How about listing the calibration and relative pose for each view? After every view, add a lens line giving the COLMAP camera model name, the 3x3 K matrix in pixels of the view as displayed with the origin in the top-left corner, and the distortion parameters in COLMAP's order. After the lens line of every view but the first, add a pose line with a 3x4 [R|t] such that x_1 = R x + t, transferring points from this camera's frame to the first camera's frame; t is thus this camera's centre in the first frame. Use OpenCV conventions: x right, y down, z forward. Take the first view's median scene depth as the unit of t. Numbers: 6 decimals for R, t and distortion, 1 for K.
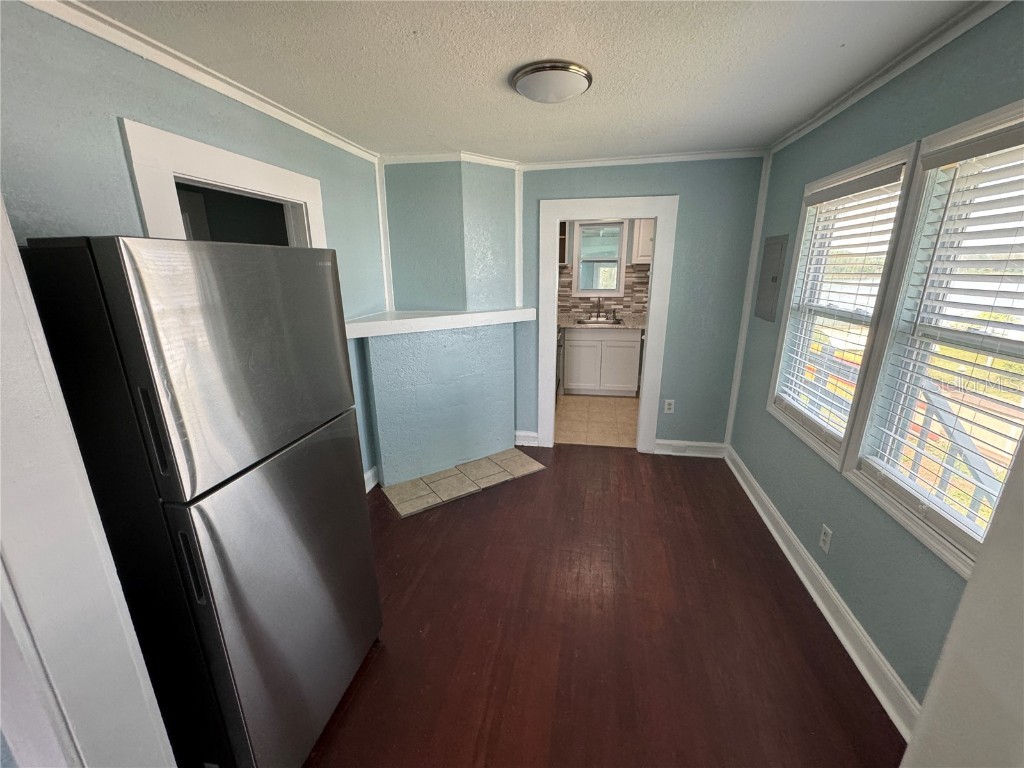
lens RADIAL K [[410.6, 0, 512.5], [0, 410.6, 380.2], [0, 0, 1]] dist [-0.003903, -0.000321]
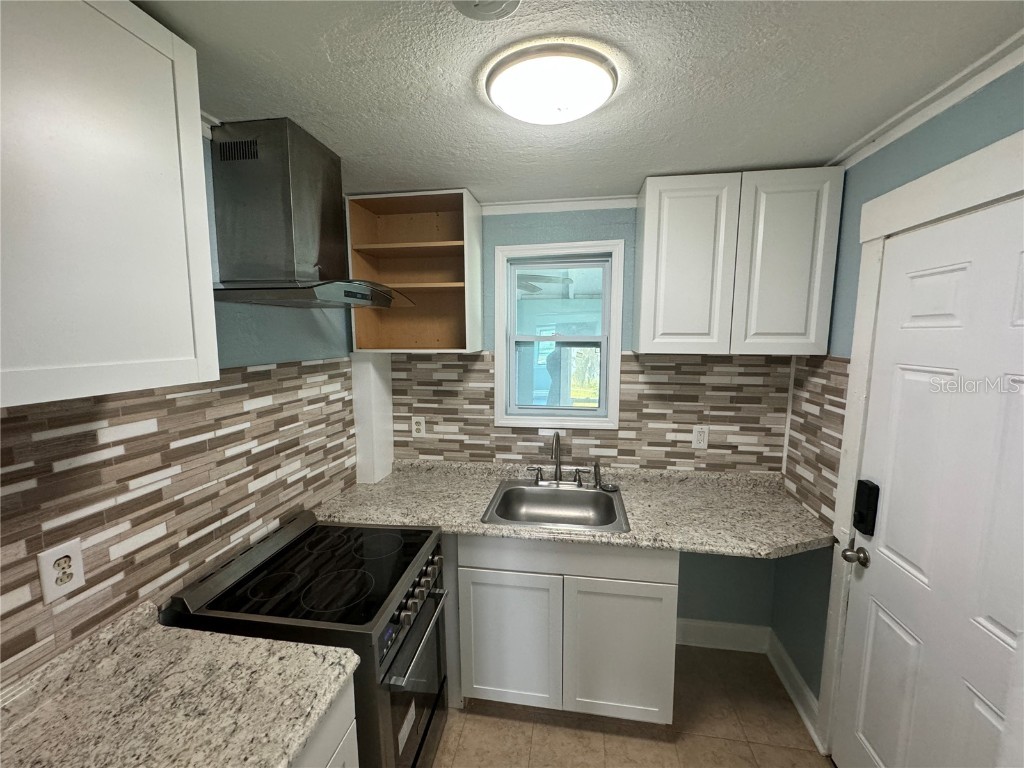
lens RADIAL K [[410.6, 0, 512.3], [0, 410.6, 383.2], [0, 0, 1]] dist [-0.003903, -0.000321]
pose [[0.999337, 0.003489, 0.036241, 0.149061], [0.001934, 0.988904, -0.148541, -0.186047], [-0.036357, 0.148513, 0.988242, 0.587704]]
